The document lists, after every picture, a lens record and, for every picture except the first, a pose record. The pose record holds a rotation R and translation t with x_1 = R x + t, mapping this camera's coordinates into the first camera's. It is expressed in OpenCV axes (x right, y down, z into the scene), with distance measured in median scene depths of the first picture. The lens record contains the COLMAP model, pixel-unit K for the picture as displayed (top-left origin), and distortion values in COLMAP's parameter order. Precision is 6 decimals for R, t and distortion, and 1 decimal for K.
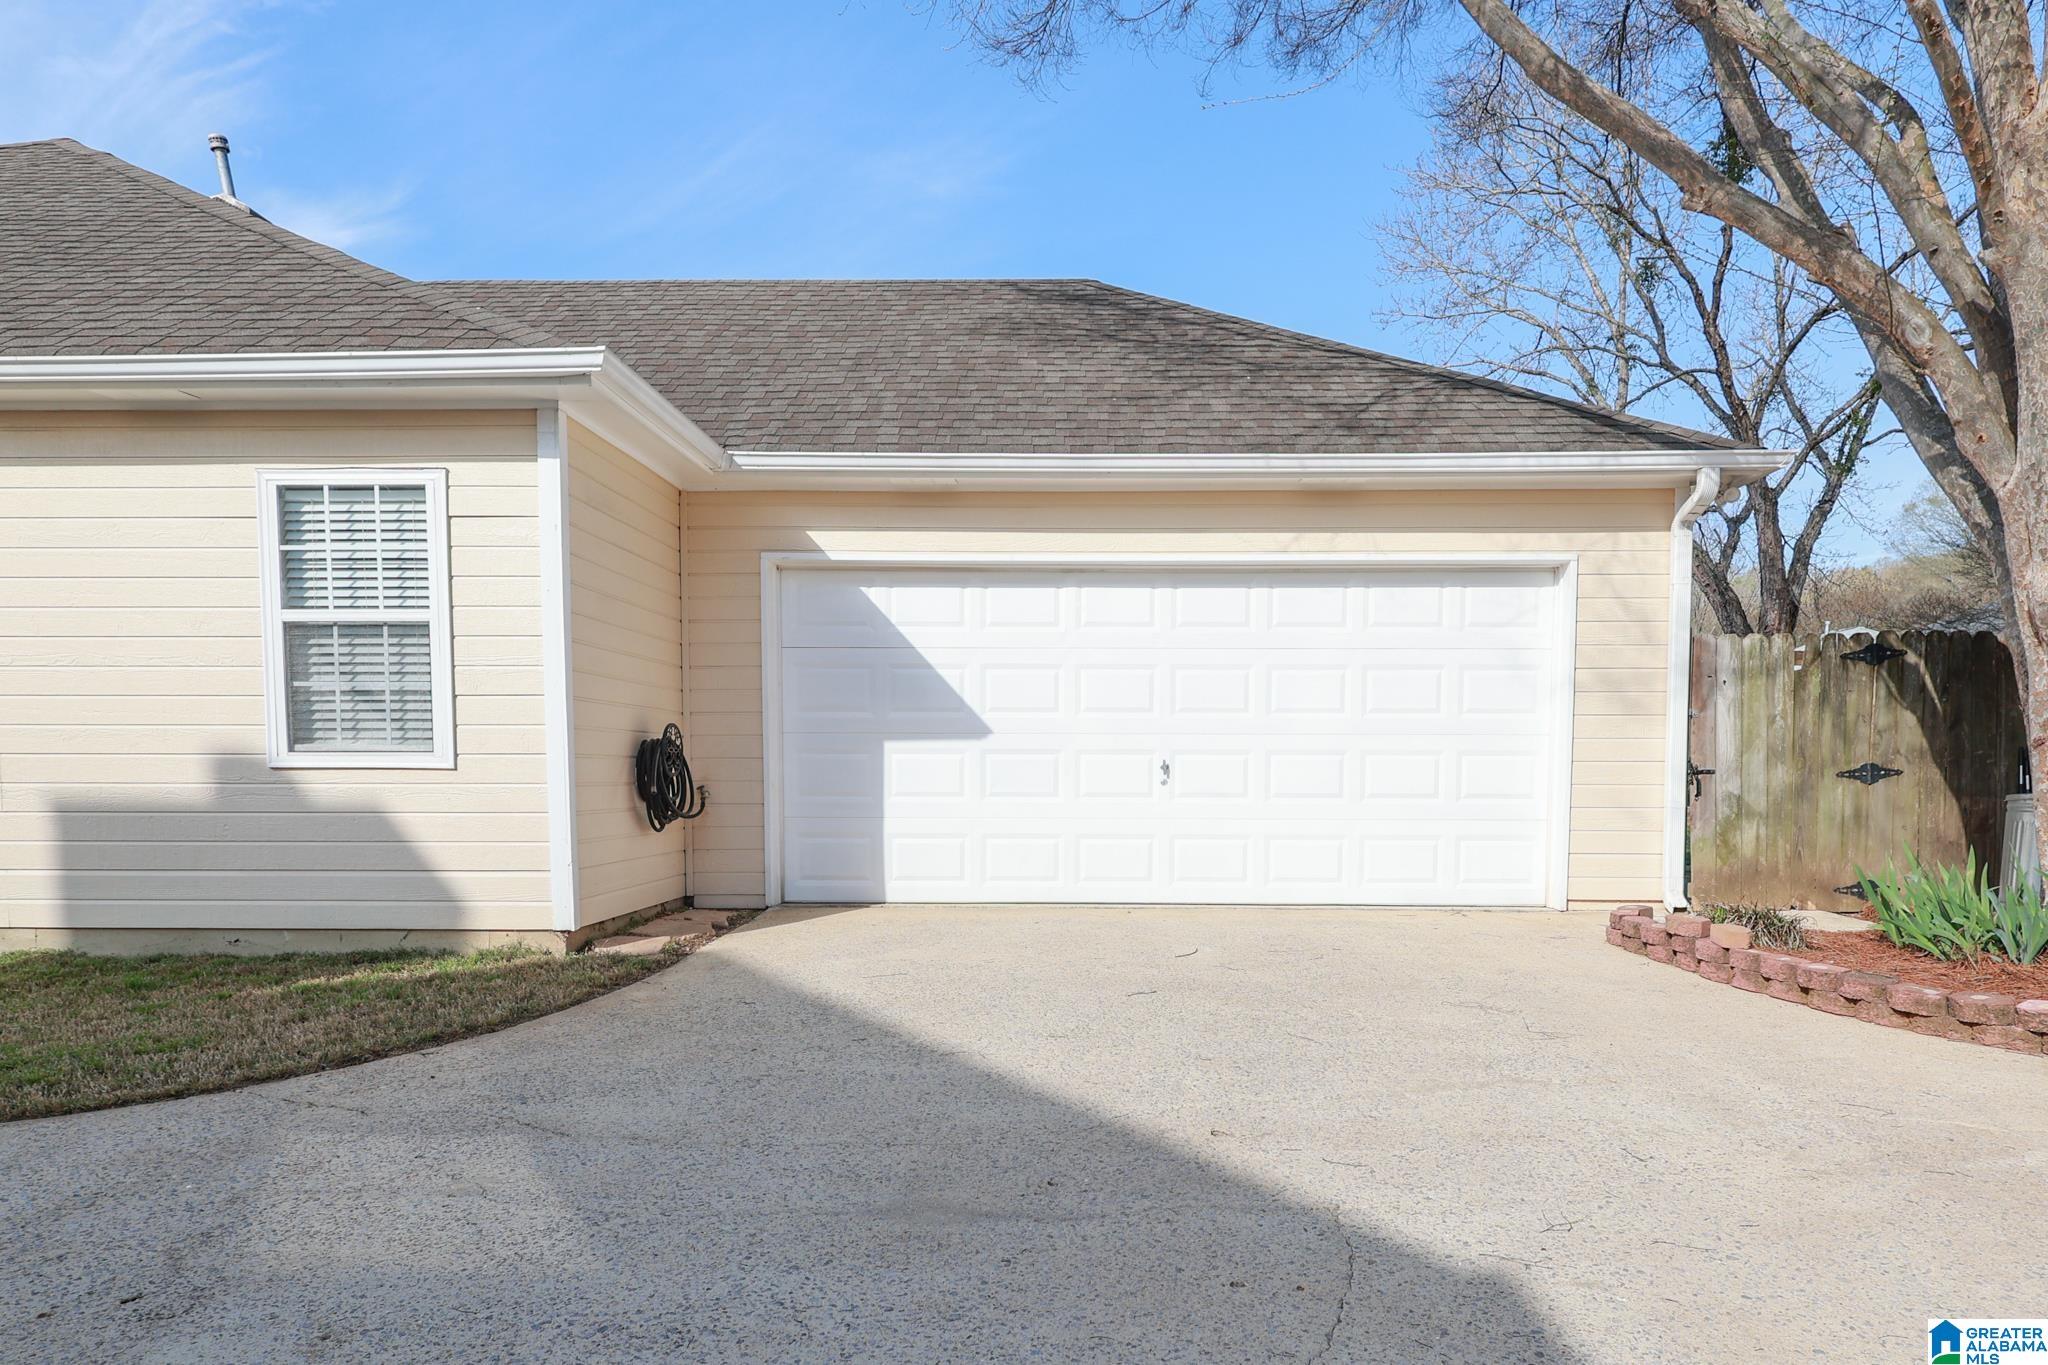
lens RADIAL K [[1167.9, 0, 1024.2], [0, 1167.9, 839.0], [0, 0, 1]] dist [-0.001287, -0.000140]
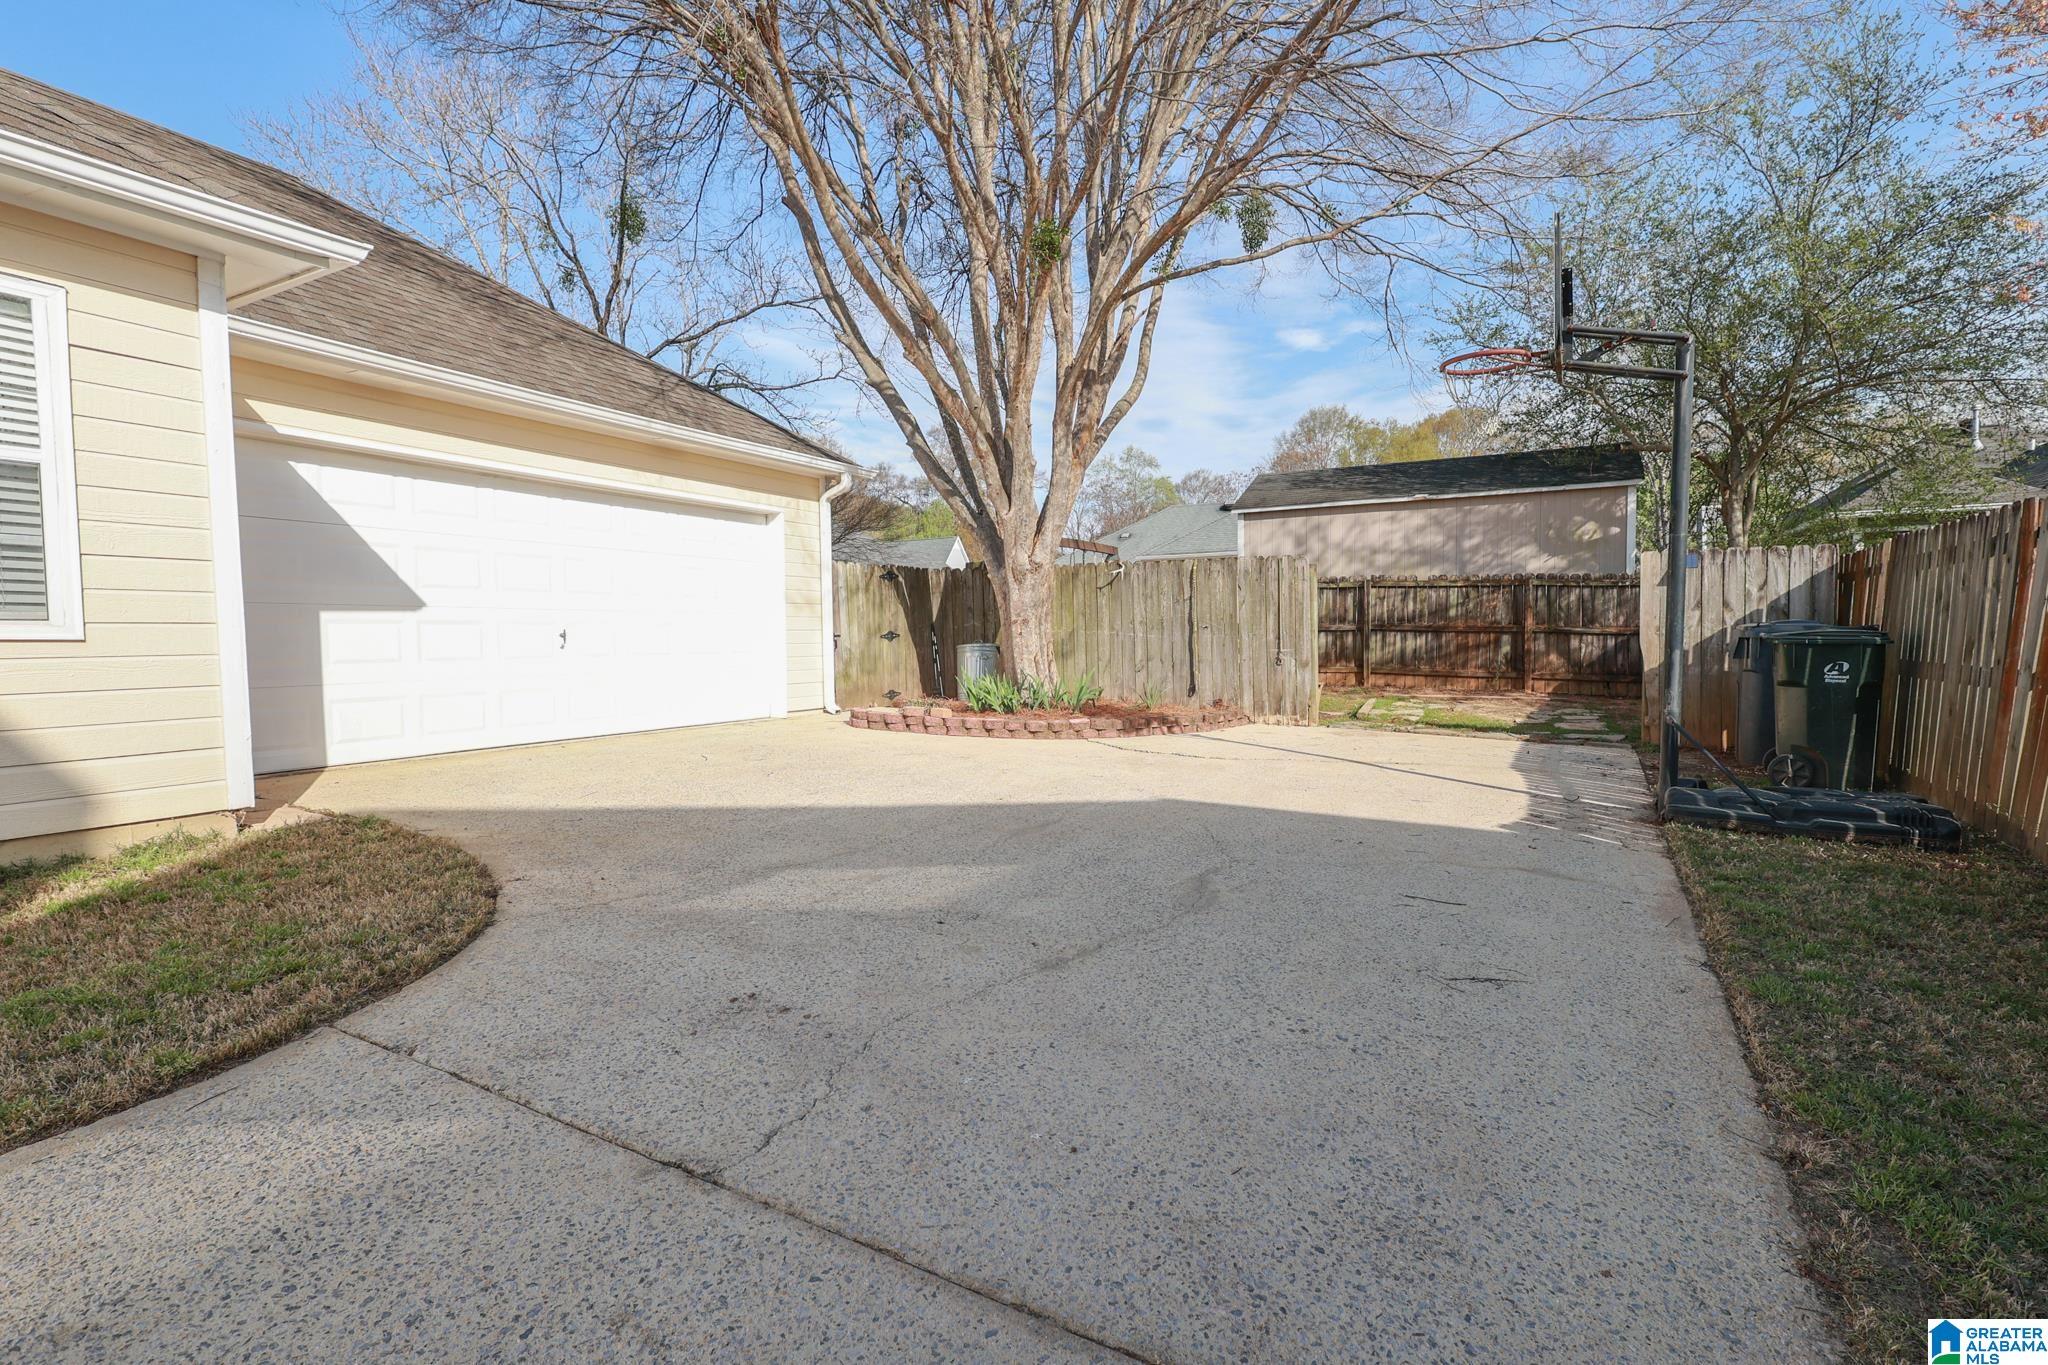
lens RADIAL K [[963.1, 0, 1023.1], [0, 963.1, 672.6], [0, 0, 1]] dist [-0.002944, -0.000286]
pose [[0.454003, -0.040922, 0.890060, -0.629040], [0.061849, 0.997983, 0.014336, -0.003371], [-0.888851, 0.048541, 0.455618, 0.055993]]
